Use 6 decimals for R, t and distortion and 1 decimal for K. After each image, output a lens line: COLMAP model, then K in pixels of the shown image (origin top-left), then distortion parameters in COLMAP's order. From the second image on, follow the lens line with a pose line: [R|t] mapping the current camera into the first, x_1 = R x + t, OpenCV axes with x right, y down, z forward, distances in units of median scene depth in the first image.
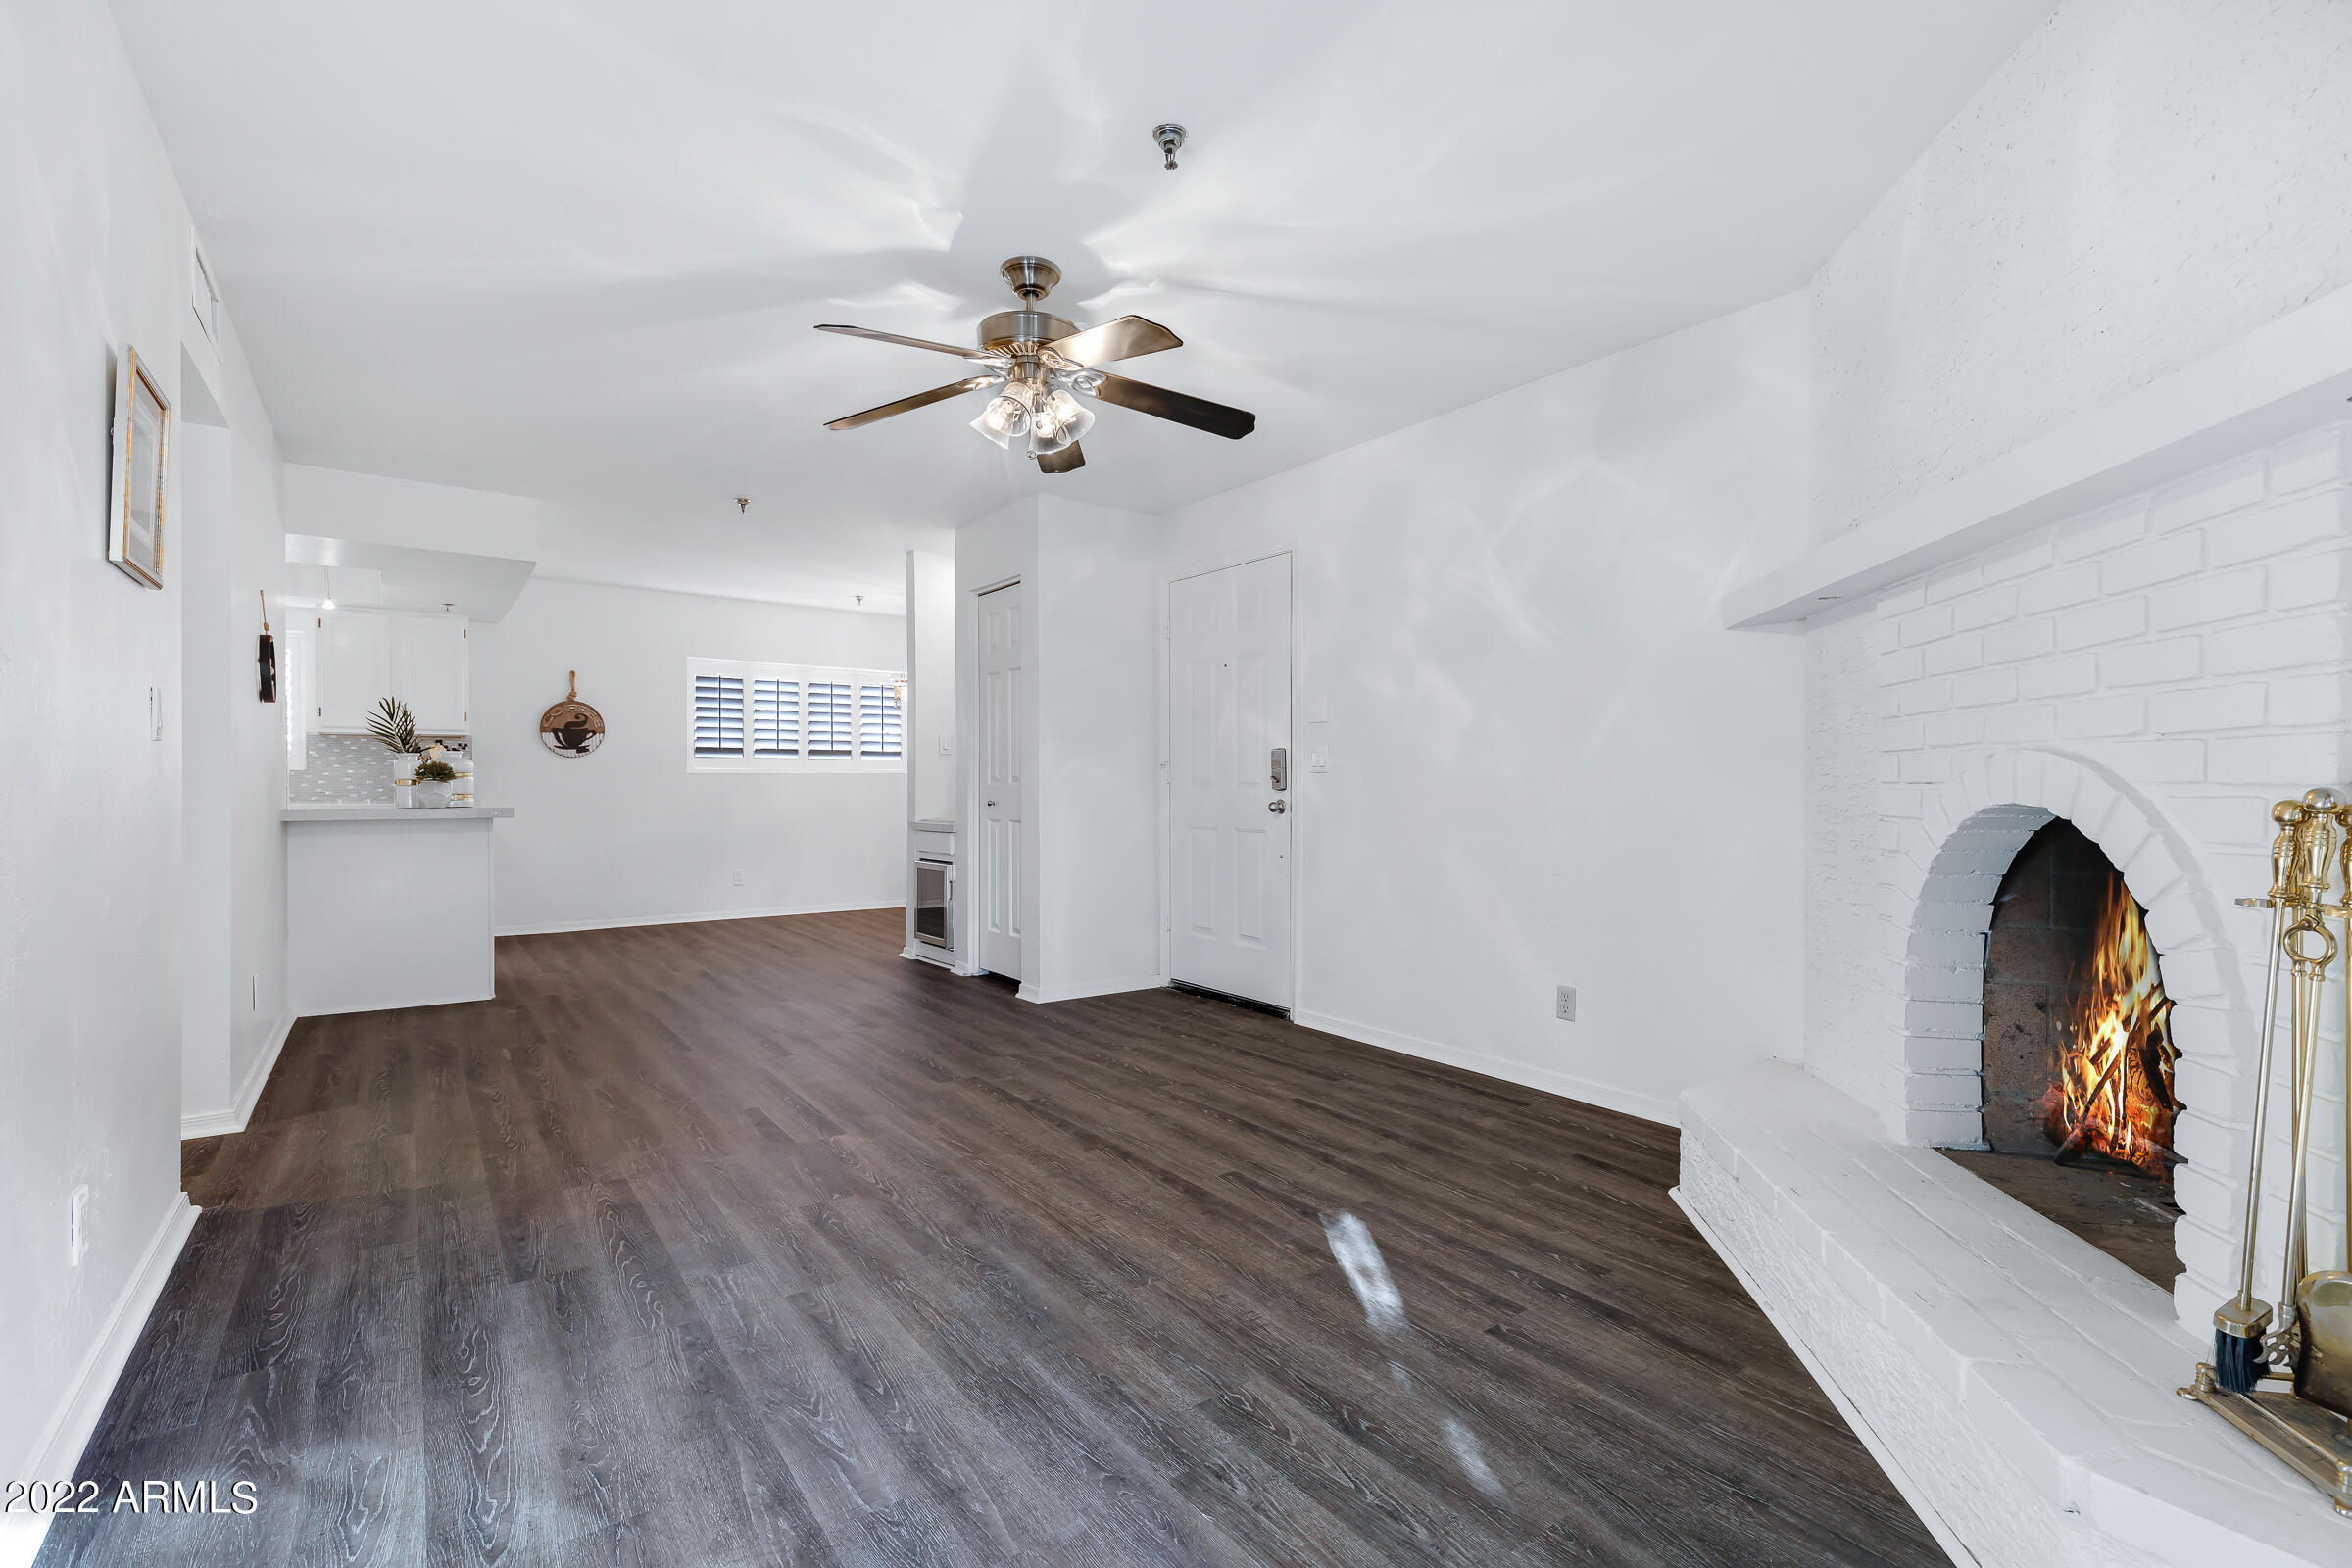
lens RADIAL K [[1057.8, 0, 1170.2], [0, 1057.8, 788.5], [0, 0, 1]] dist [0.011836, 0.000823]
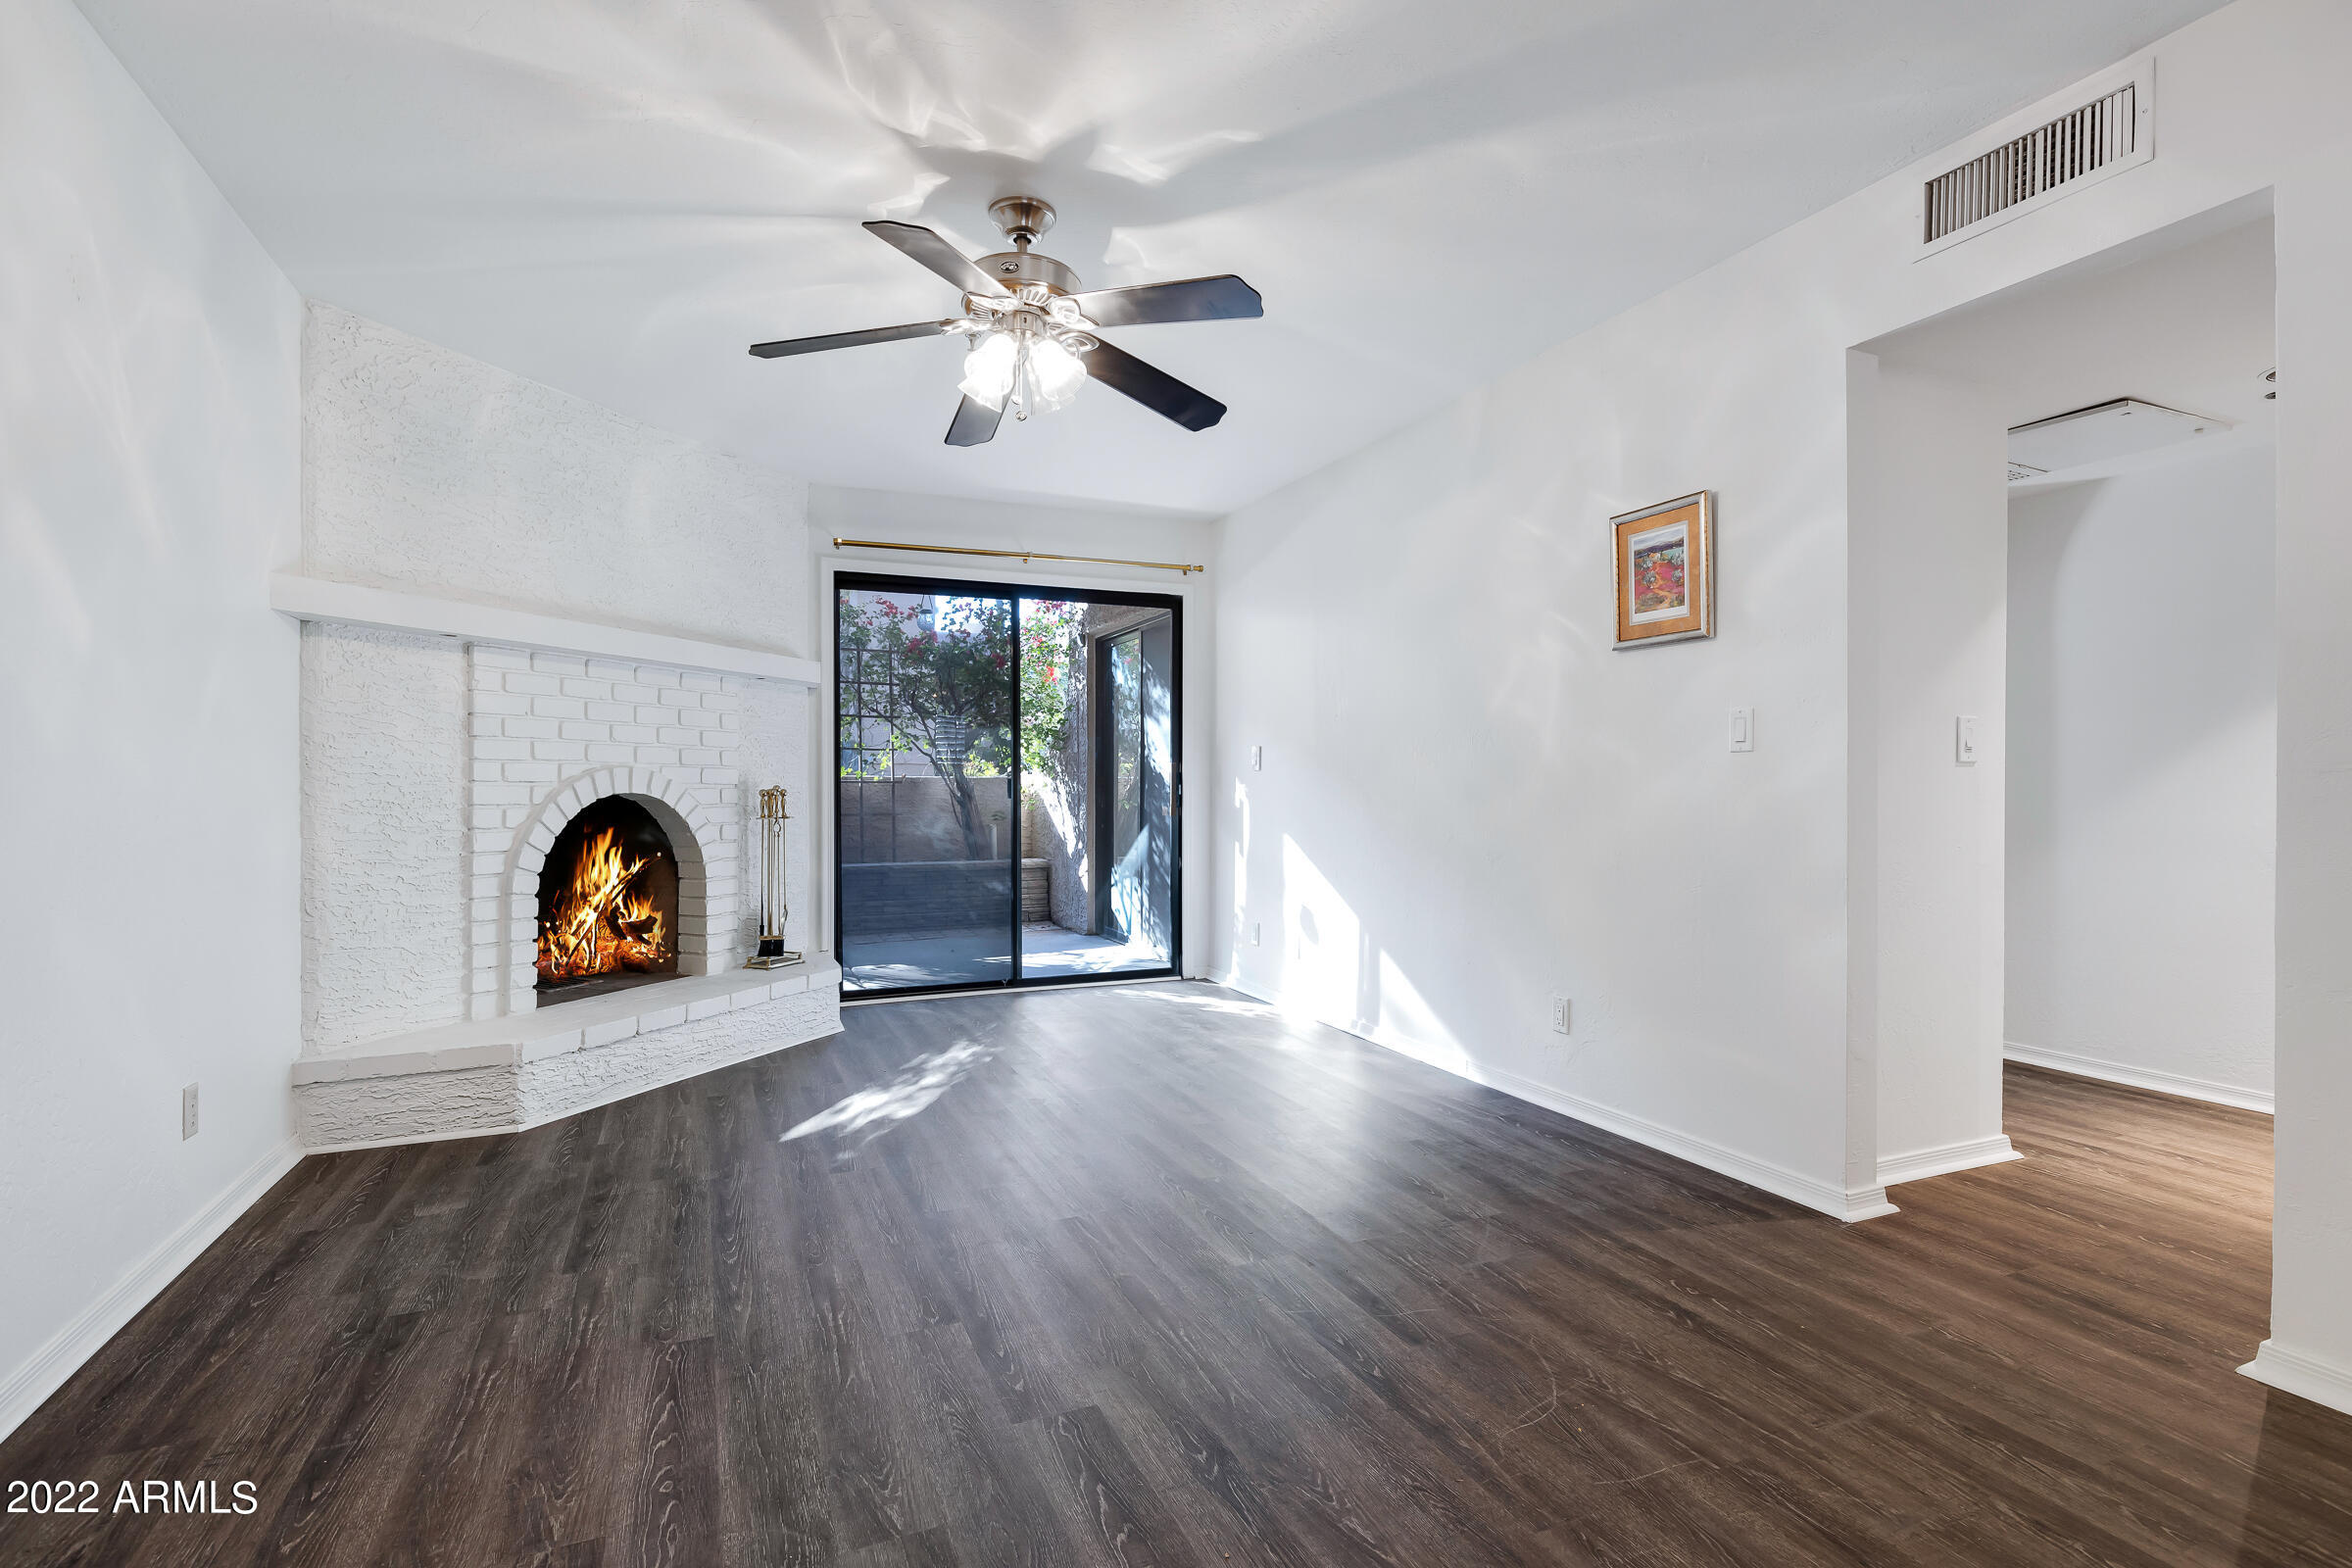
lens RADIAL K [[1057.8, 0, 1172.2], [0, 1057.8, 781.9], [0, 0, 1]] dist [0.011836, 0.000823]
pose [[-0.977833, -0.003180, 0.209361, -0.395193], [-0.003318, 0.999994, -0.000304, -0.006238], [-0.209359, -0.000992, -0.977838, 1.643567]]
